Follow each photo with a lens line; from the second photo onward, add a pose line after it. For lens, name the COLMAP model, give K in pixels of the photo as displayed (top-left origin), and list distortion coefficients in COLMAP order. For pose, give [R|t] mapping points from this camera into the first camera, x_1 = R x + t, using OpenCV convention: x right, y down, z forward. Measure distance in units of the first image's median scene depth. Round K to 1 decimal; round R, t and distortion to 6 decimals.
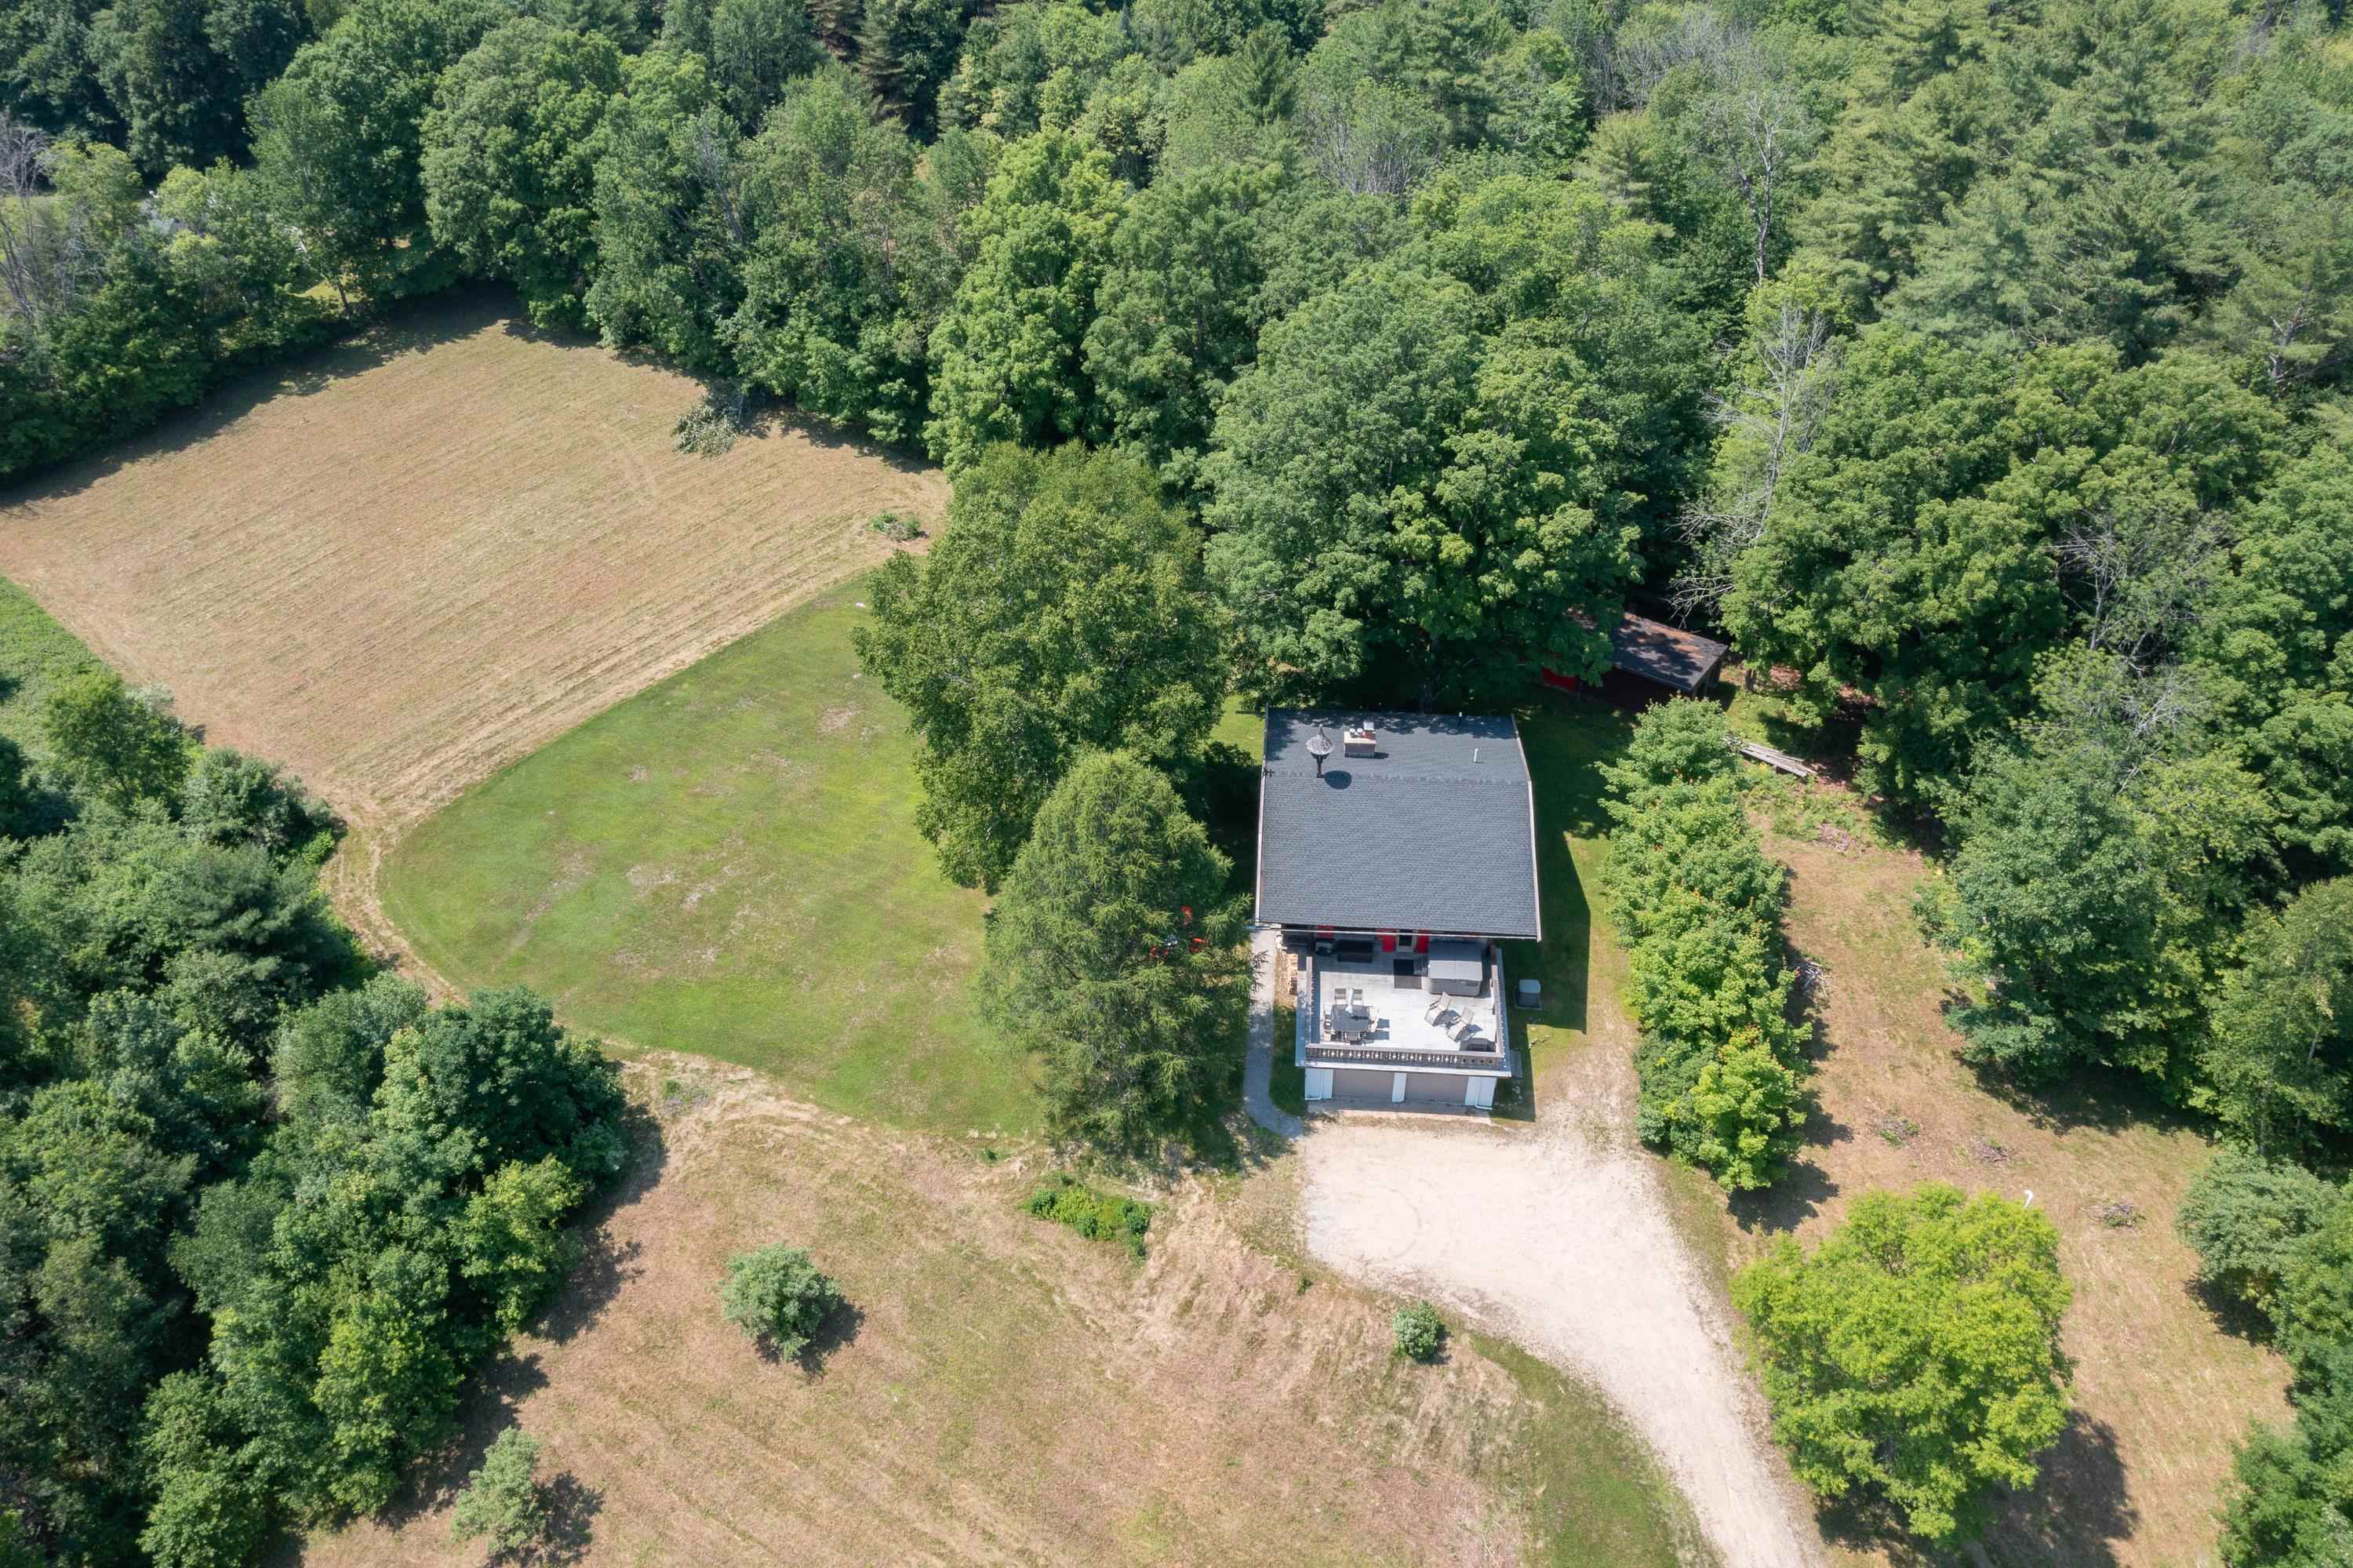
lens RADIAL K [[1899.3, 0, 1165.8], [0, 1899.3, 765.4], [0, 0, 1]] dist [-0.006498, 0.010563]
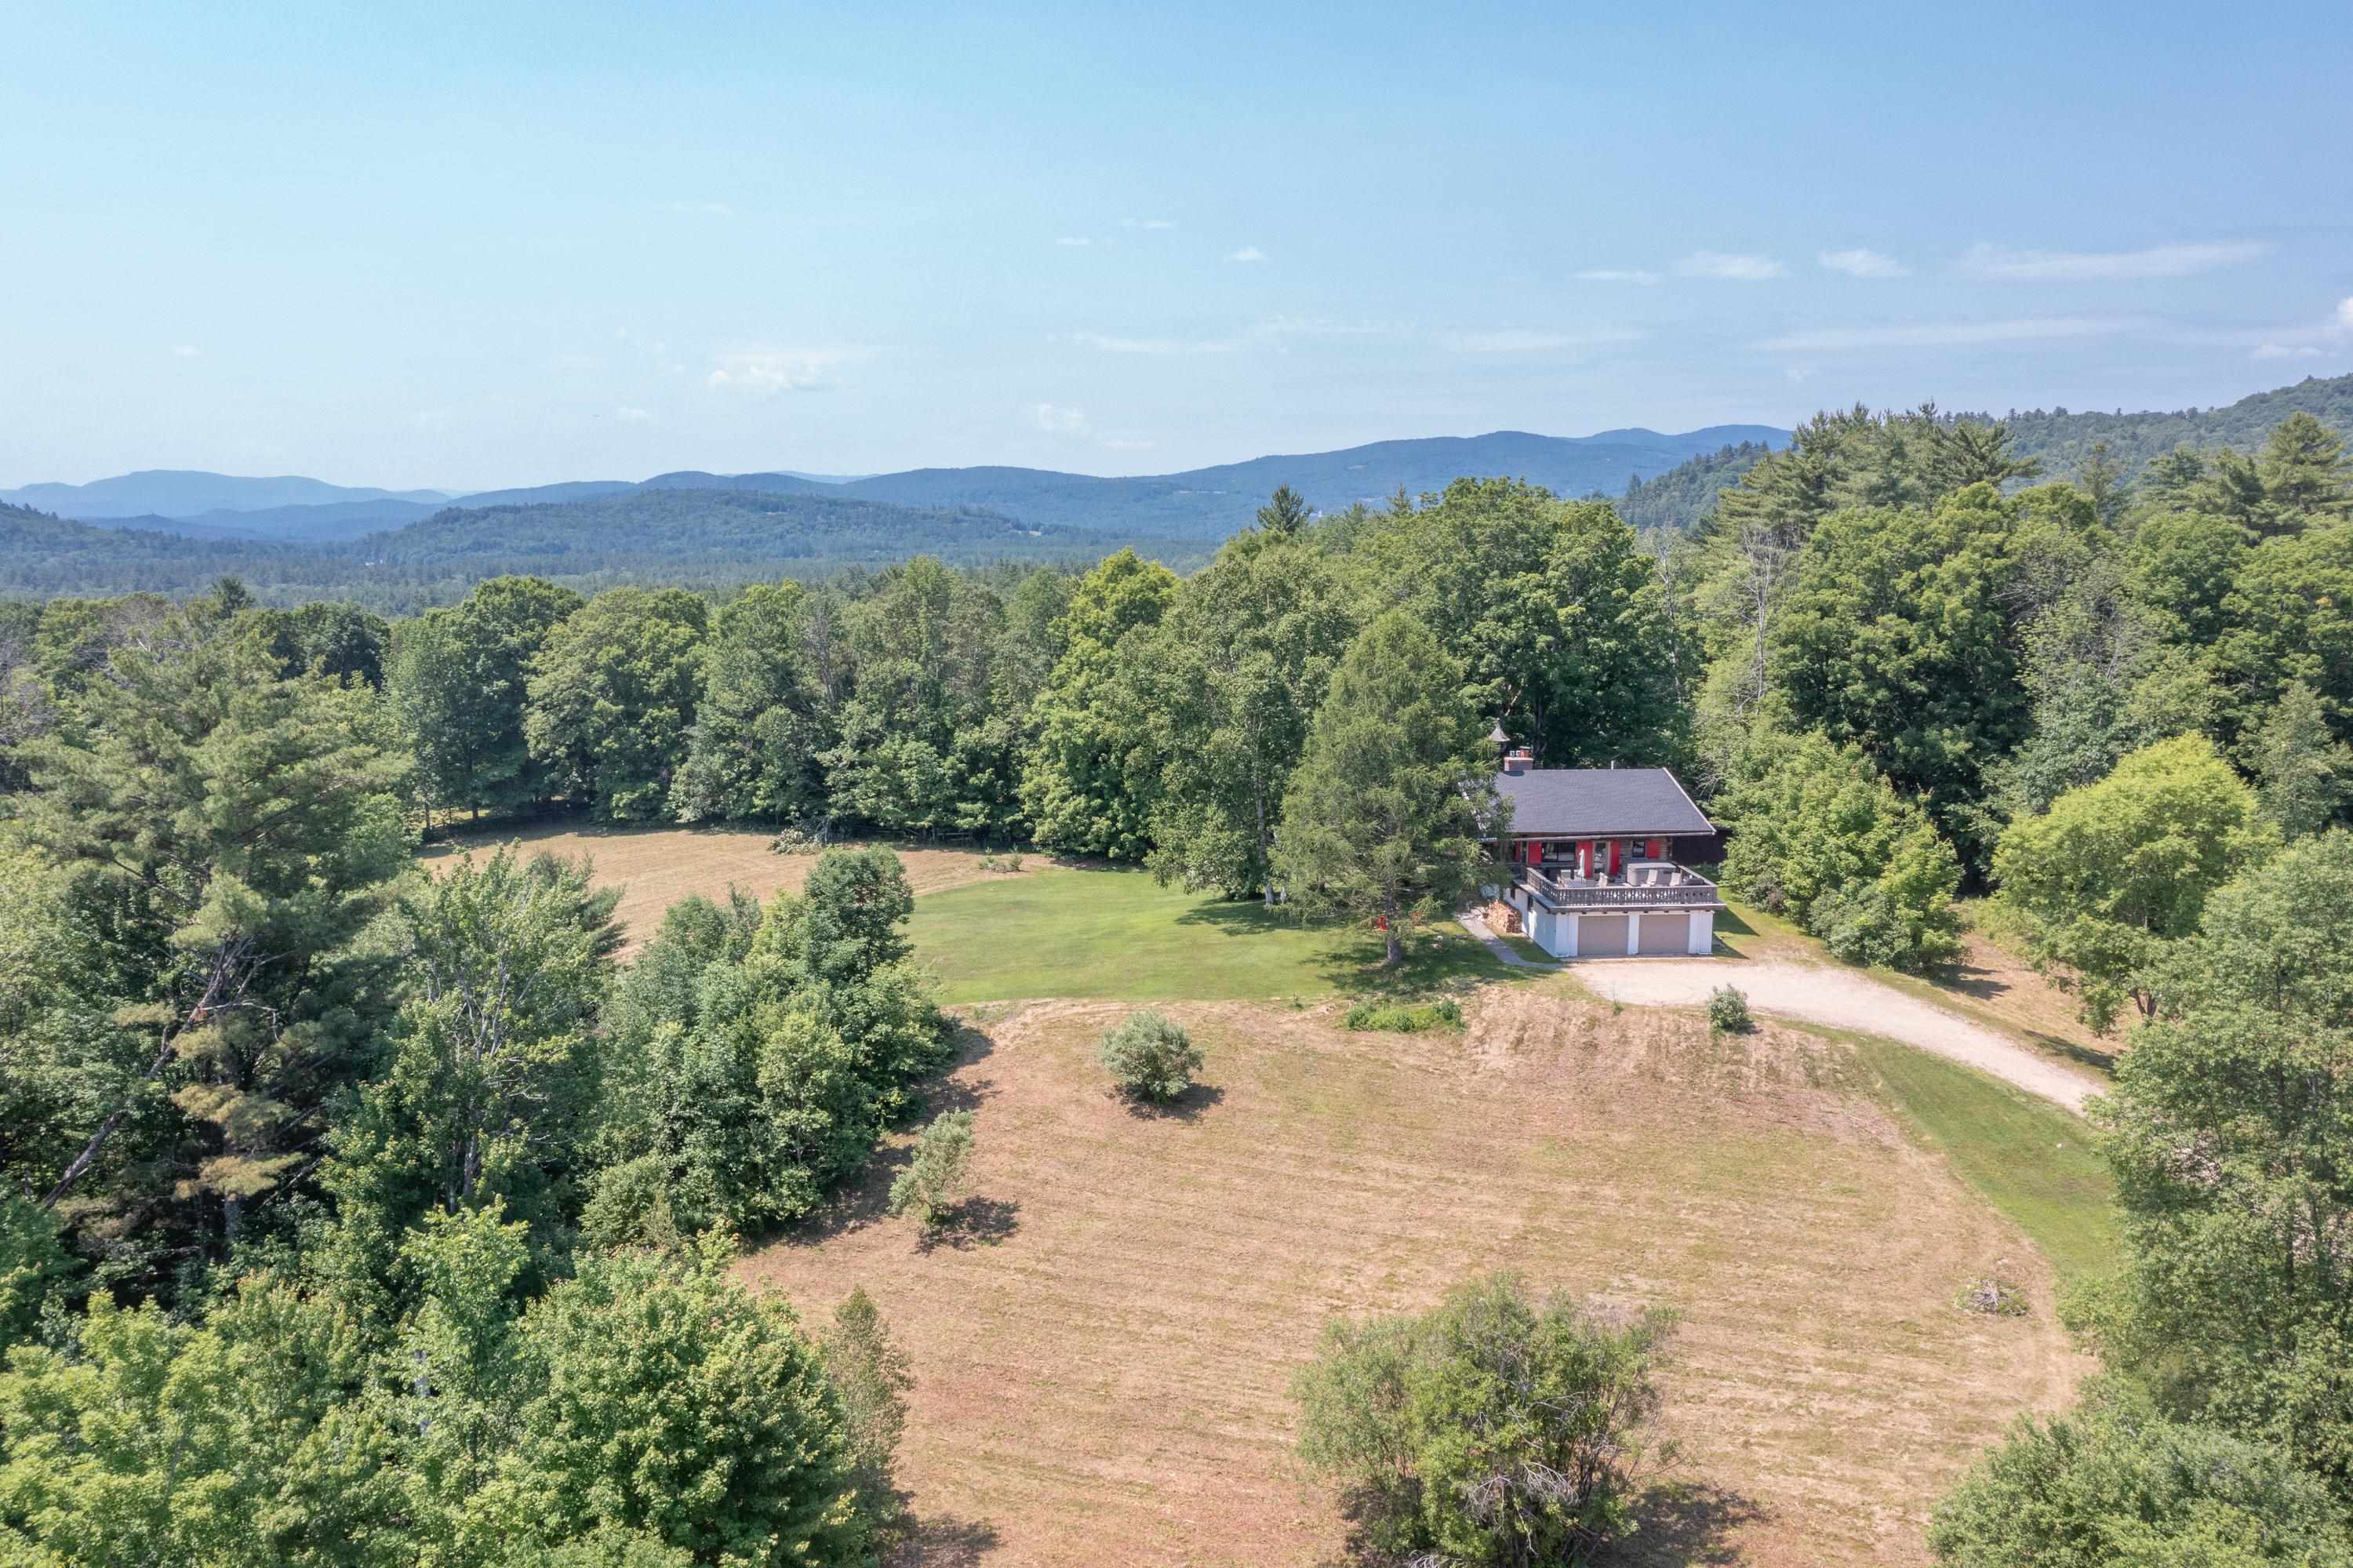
lens RADIAL K [[1899.3, 0, 1162.7], [0, 1899.3, 780.5], [0, 0, 1]] dist [-0.006498, 0.010563]
pose [[0.988607, -0.014039, 0.149864, -0.330752], [0.089275, 0.856304, -0.508698, 0.643091], [-0.121188, 0.516281, 0.847801, -0.004855]]
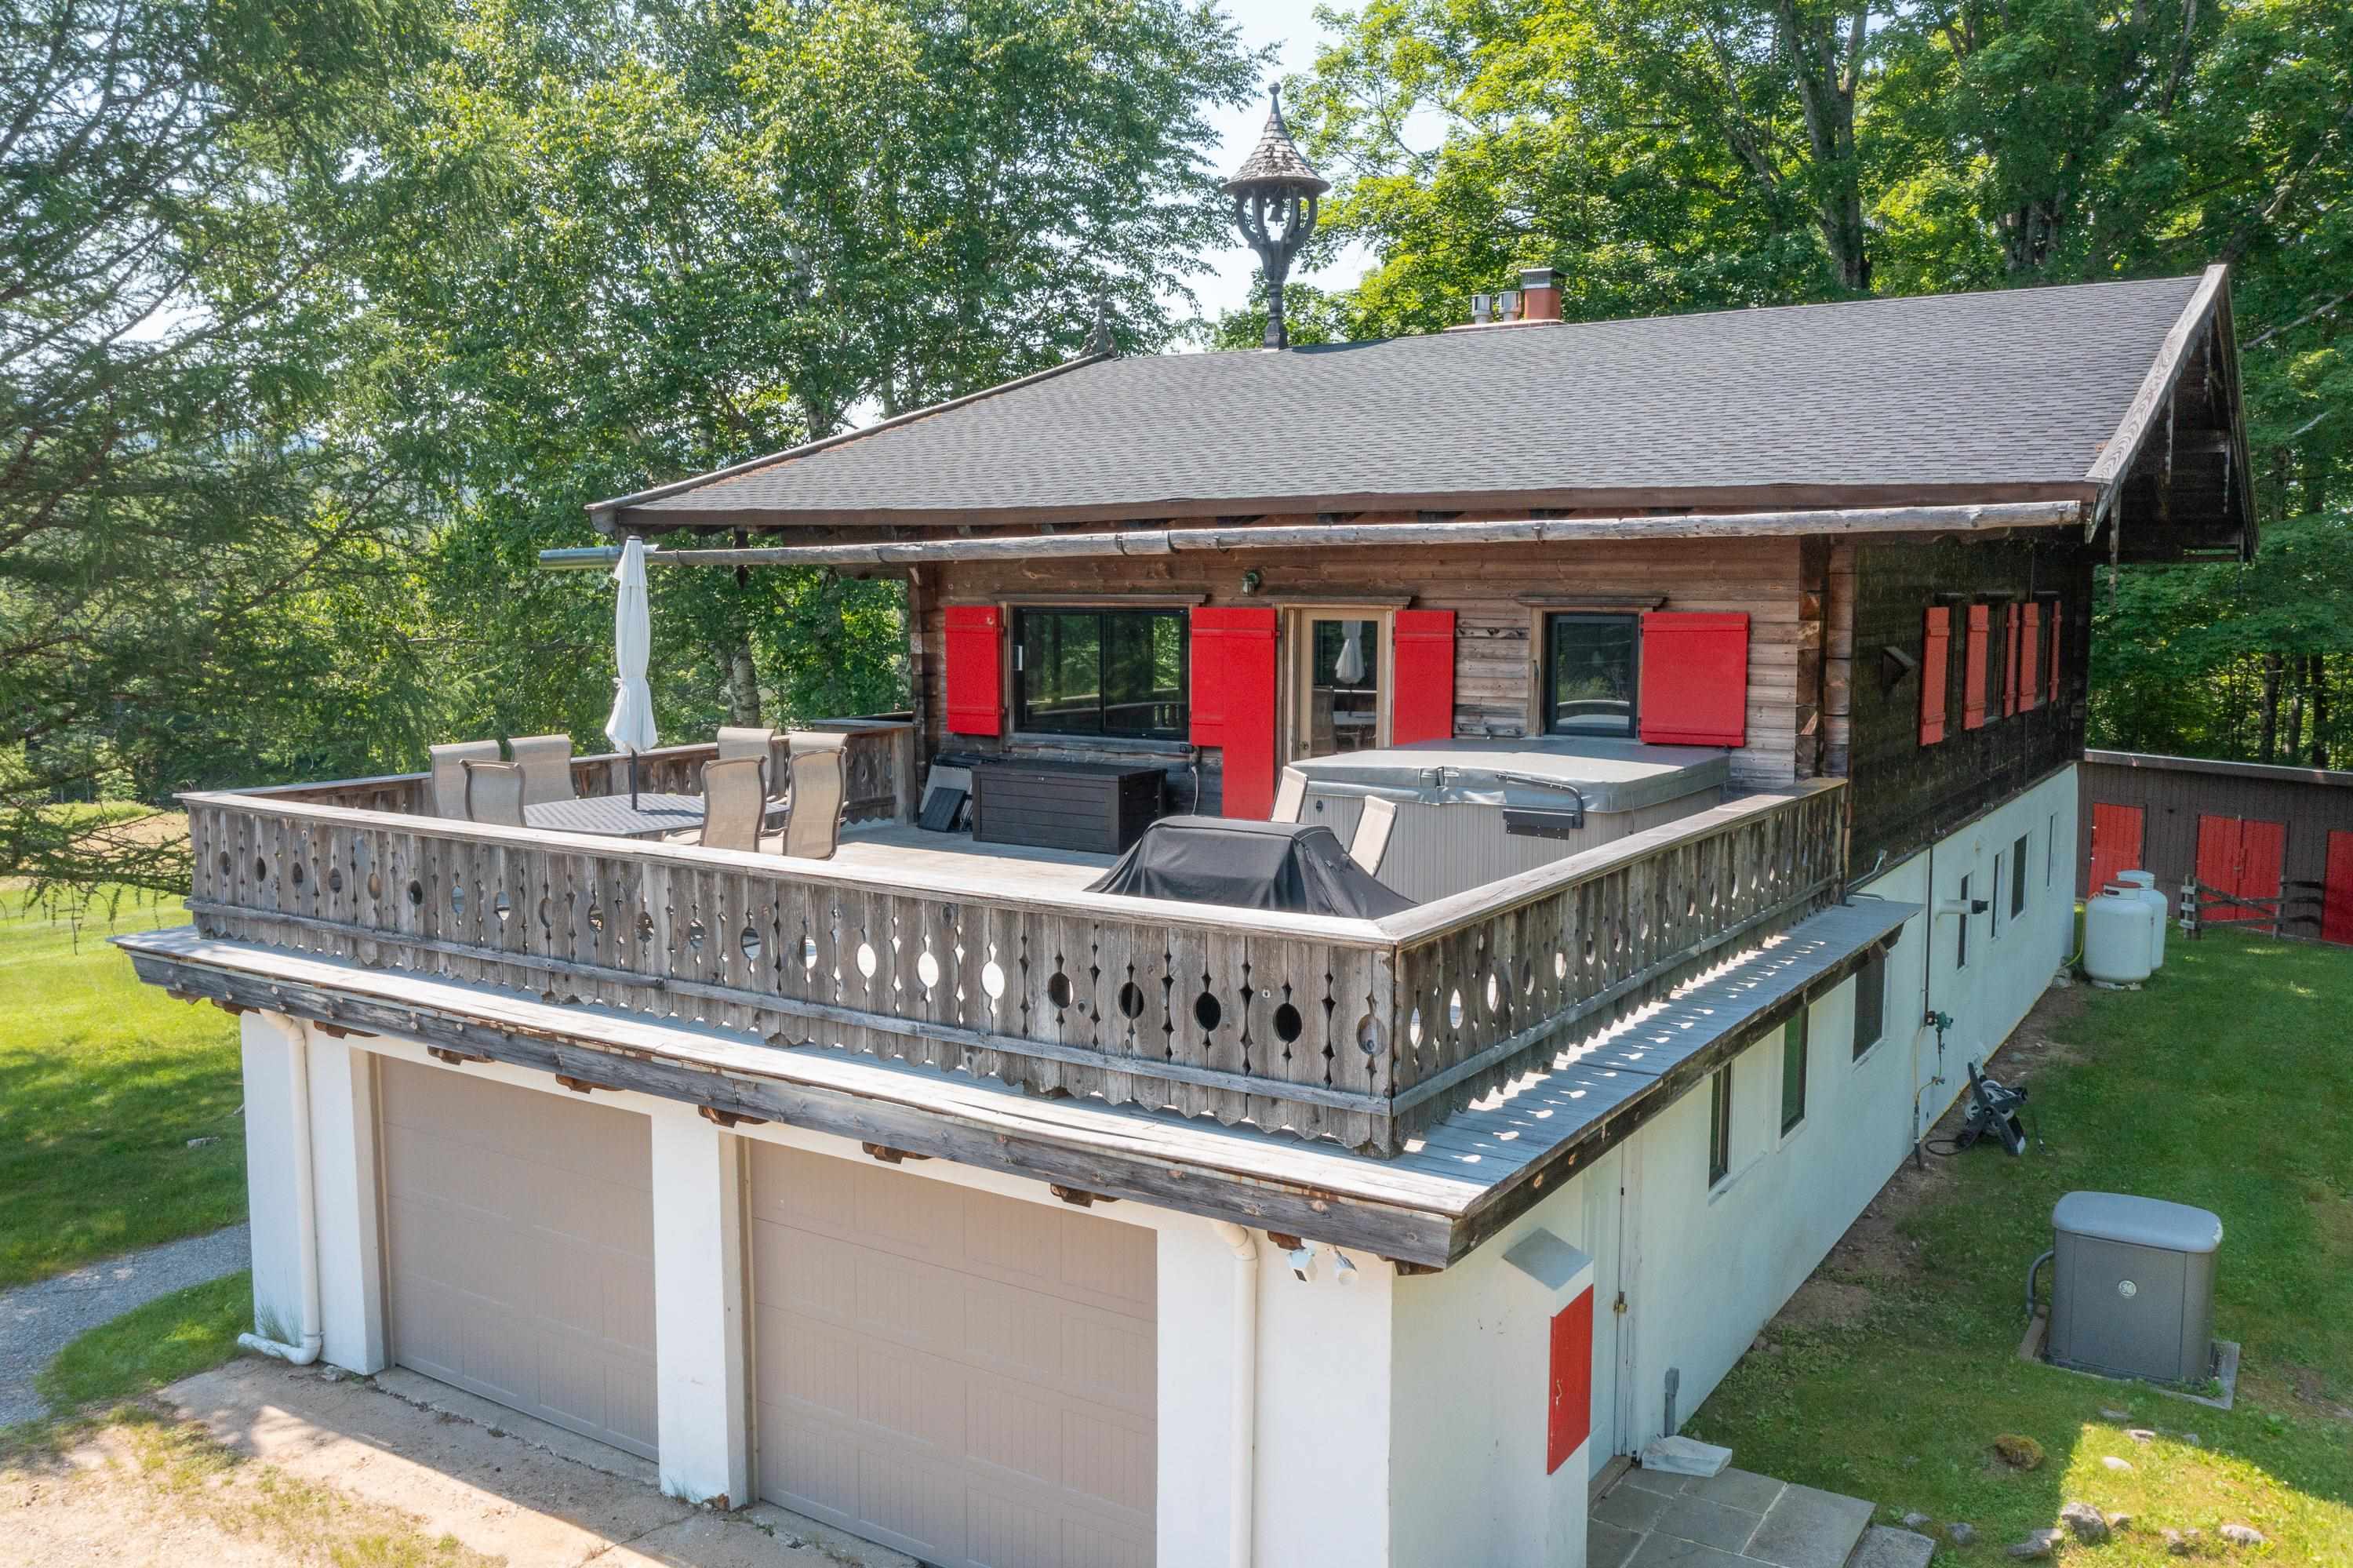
lens RADIAL K [[1899.3, 0, 1174.3], [0, 1899.3, 789.3], [0, 0, 1]] dist [-0.006498, 0.010563]
pose [[0.876903, 0.059421, -0.476981, 0.201162], [-0.310642, 0.827313, -0.468033, 0.184380], [0.366802, 0.558590, 0.743931, 0.885261]]
